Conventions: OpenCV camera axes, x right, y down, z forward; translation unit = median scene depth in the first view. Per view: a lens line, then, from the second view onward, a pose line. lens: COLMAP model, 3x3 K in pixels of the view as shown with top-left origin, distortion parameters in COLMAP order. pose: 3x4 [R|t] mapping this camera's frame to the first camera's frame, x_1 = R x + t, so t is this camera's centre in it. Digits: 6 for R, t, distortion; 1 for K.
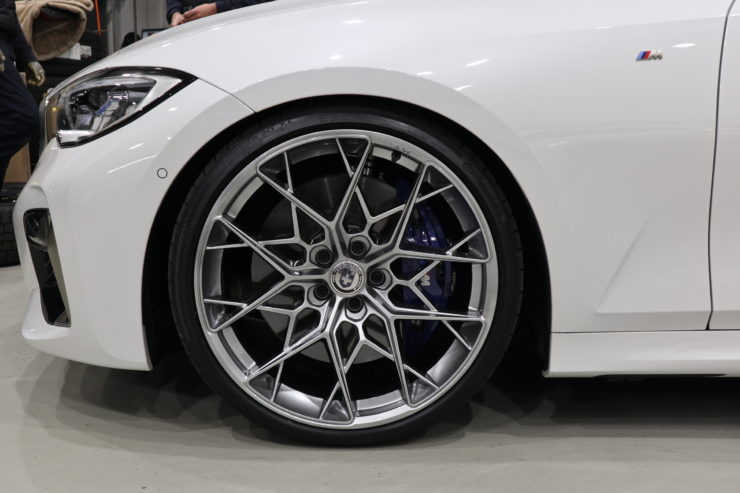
lens RADIAL K [[849.0, 0, 370.0], [0, 849.0, 246.5], [0, 0, 1]] dist [-0.013287, -0.005886]
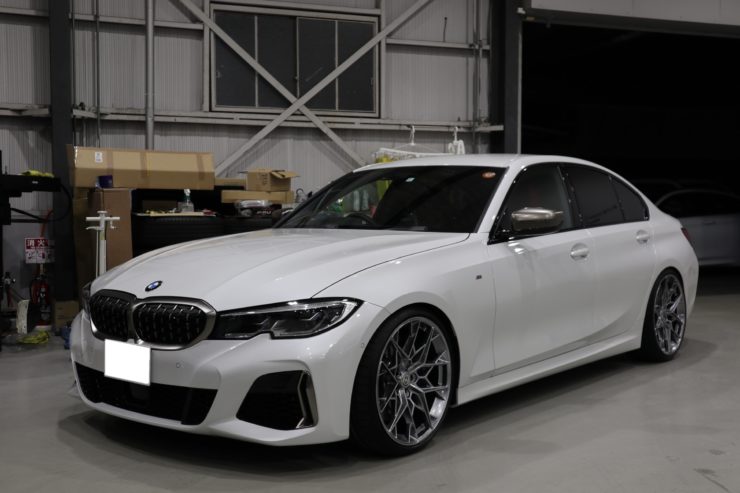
lens RADIAL K [[893.2, 0, 370.0], [0, 893.2, 246.5], [0, 0, 1]] dist [0.052116, 0.000939]
pose [[0.660461, -0.054594, 0.748873, -1.920826], [0.113015, 0.993219, -0.027266, -0.270711], [-0.742306, 0.102642, 0.662153, -0.586643]]
